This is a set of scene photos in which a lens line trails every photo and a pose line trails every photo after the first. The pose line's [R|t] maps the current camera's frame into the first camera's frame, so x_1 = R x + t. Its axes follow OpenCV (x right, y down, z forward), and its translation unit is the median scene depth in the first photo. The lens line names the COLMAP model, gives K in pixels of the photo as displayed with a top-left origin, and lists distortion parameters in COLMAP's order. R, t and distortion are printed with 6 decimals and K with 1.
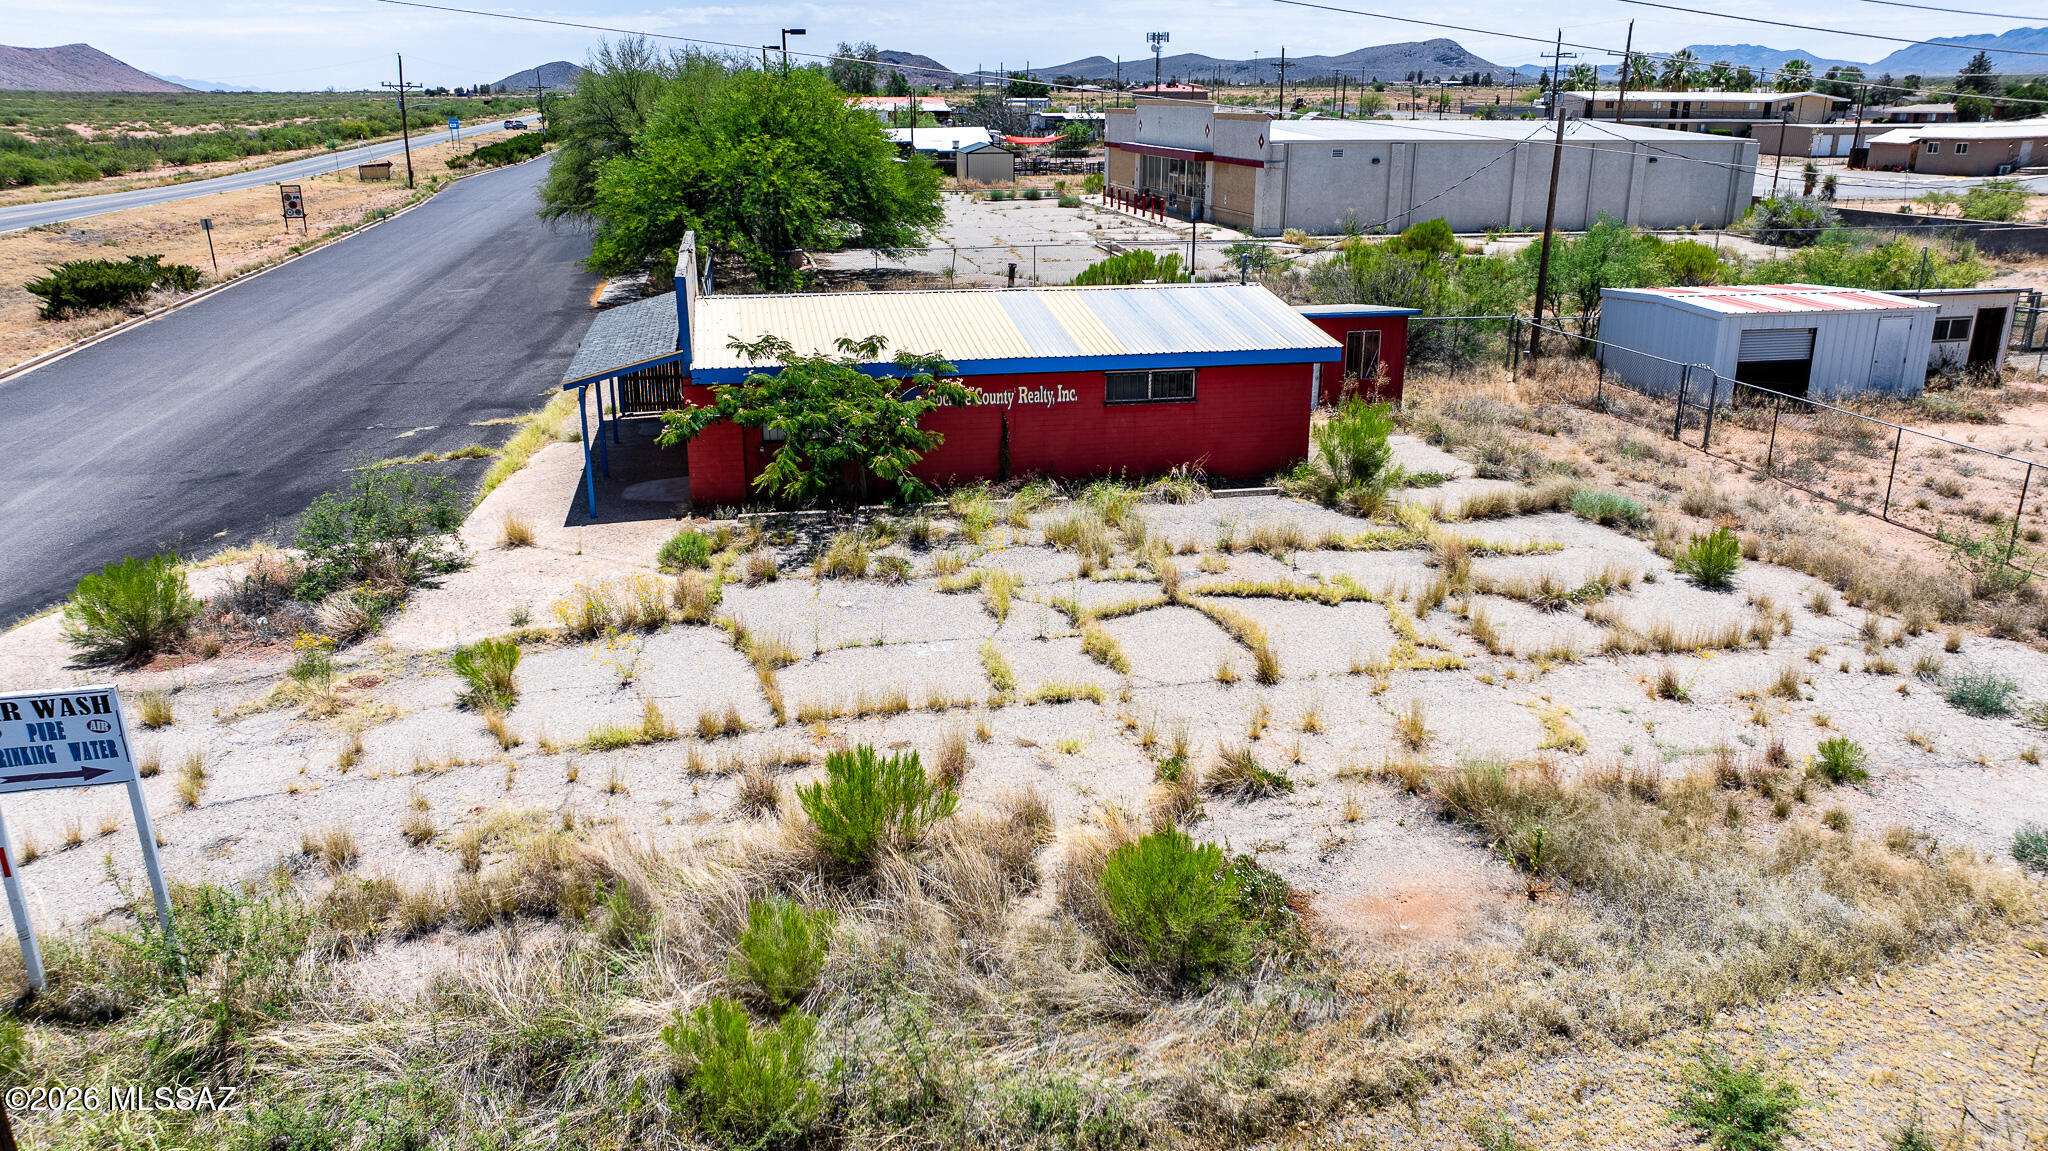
lens RADIAL K [[1439.9, 0, 1040.0], [0, 1439.9, 583.6], [0, 0, 1]] dist [-0.035887, 0.041481]
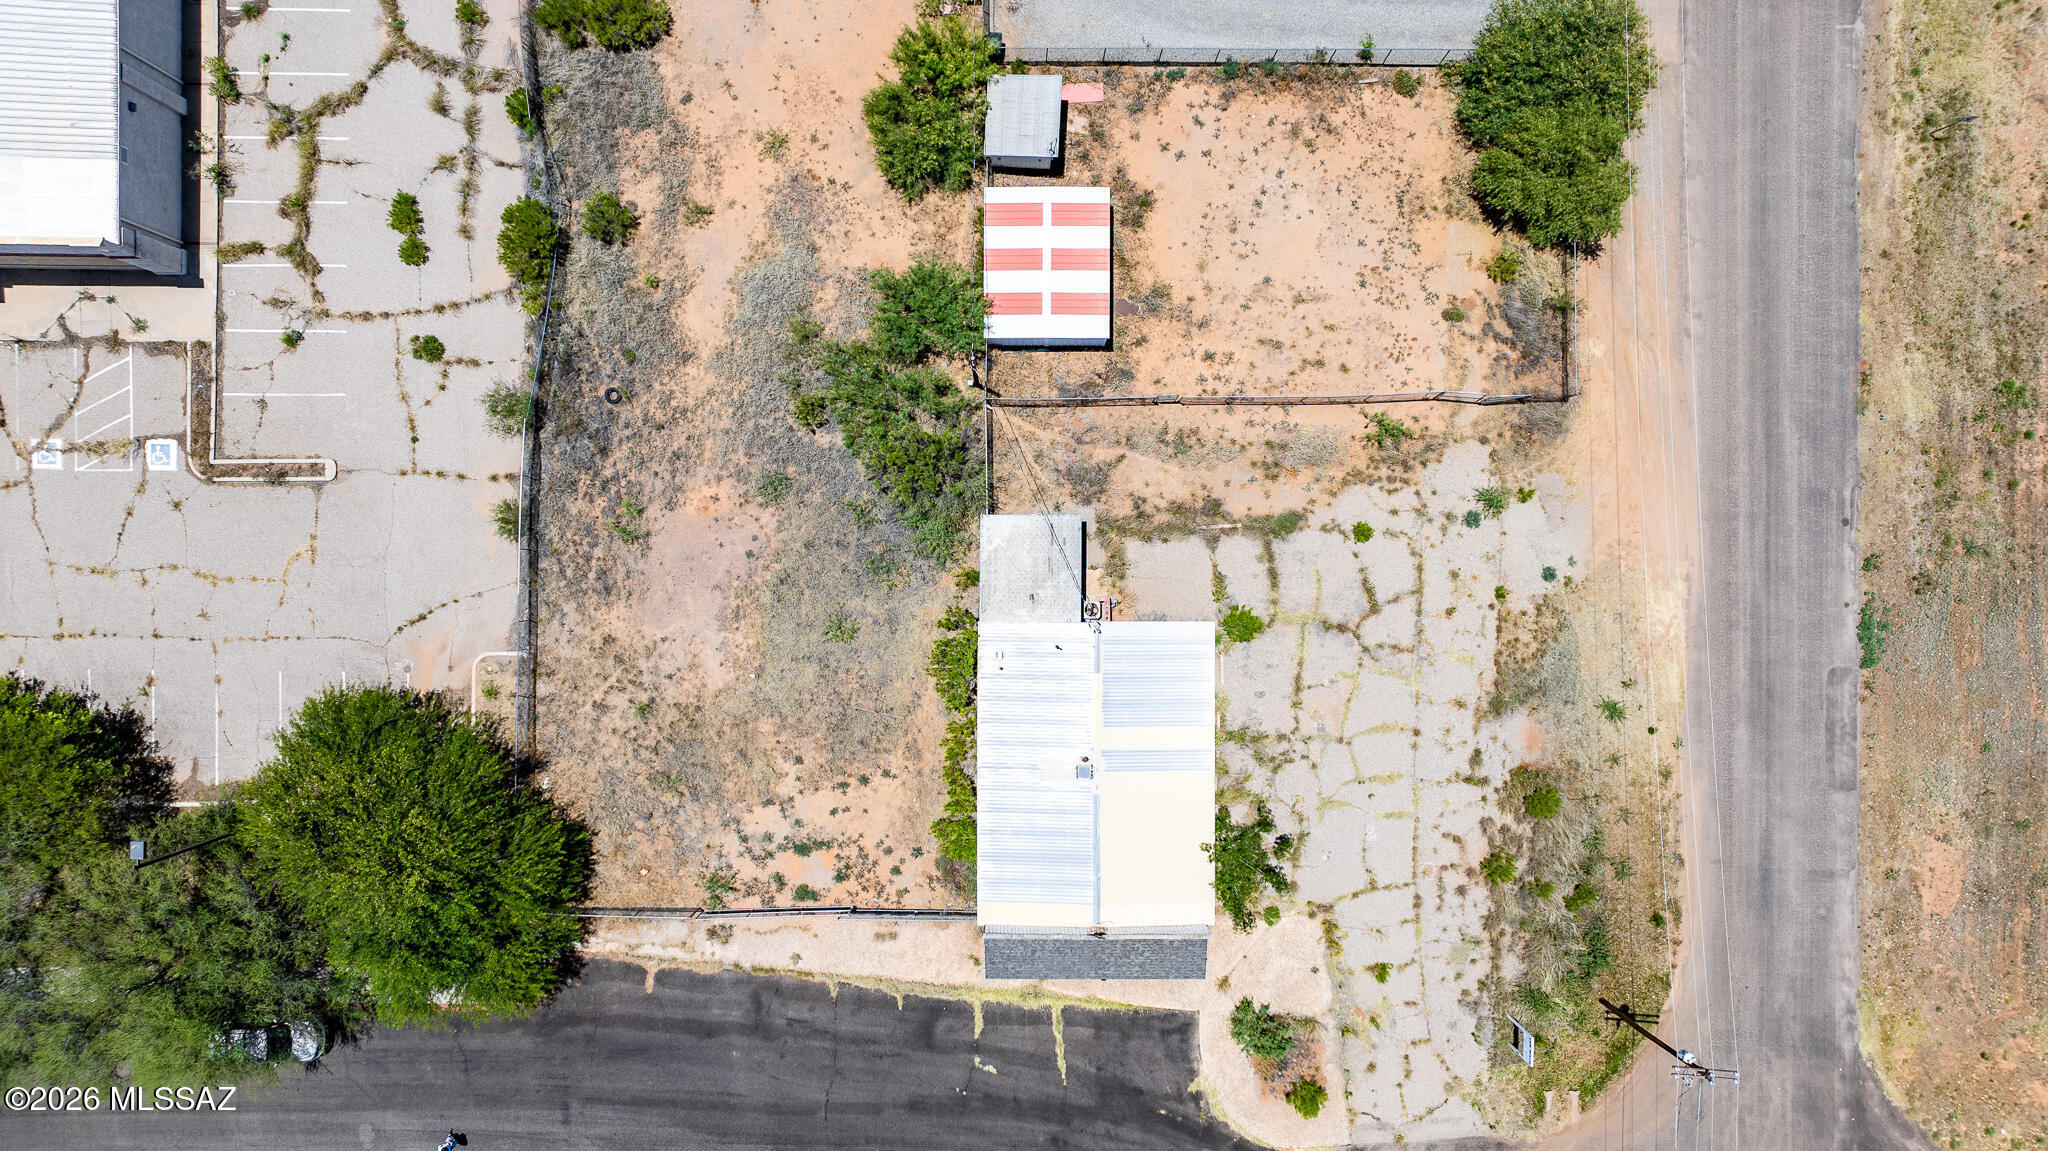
lens RADIAL K [[1439.9, 0, 1026.1], [0, 1439.9, 565.9], [0, 0, 1]] dist [-0.035887, 0.041481]
pose [[0.211928, -0.977263, 0.006549, 0.255247], [0.306811, 0.072894, 0.948975, -2.627810], [-0.927876, -0.199105, 0.315283, 0.712102]]
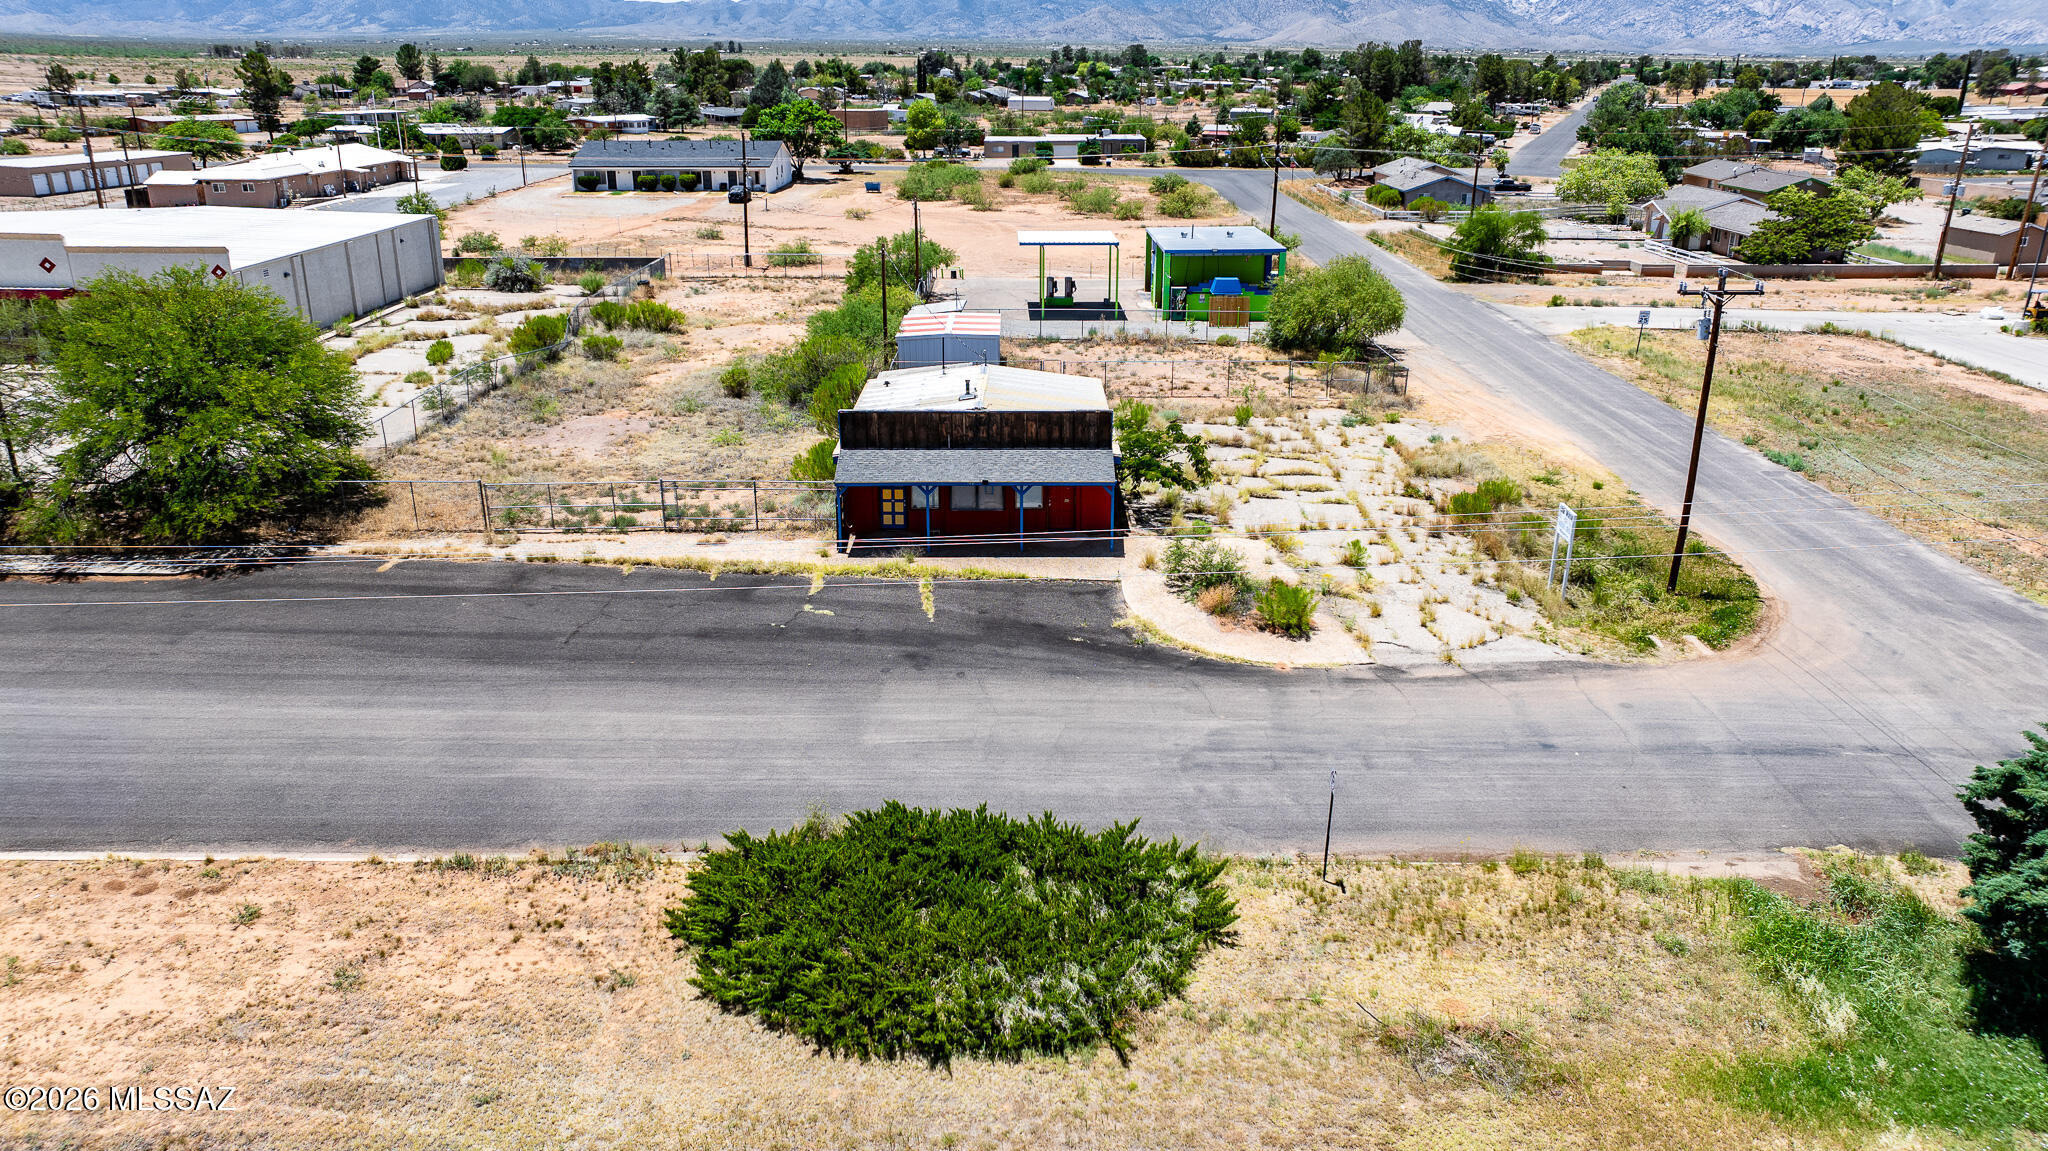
lens RADIAL K [[1439.9, 0, 1028.3], [0, 1439.9, 572.2], [0, 0, 1]] dist [-0.035887, 0.041481]
pose [[0.201014, -0.329528, 0.922499, -2.197535], [0.314114, 0.913676, 0.257930, -0.570169], [-0.927861, 0.237922, 0.287171, 0.644657]]
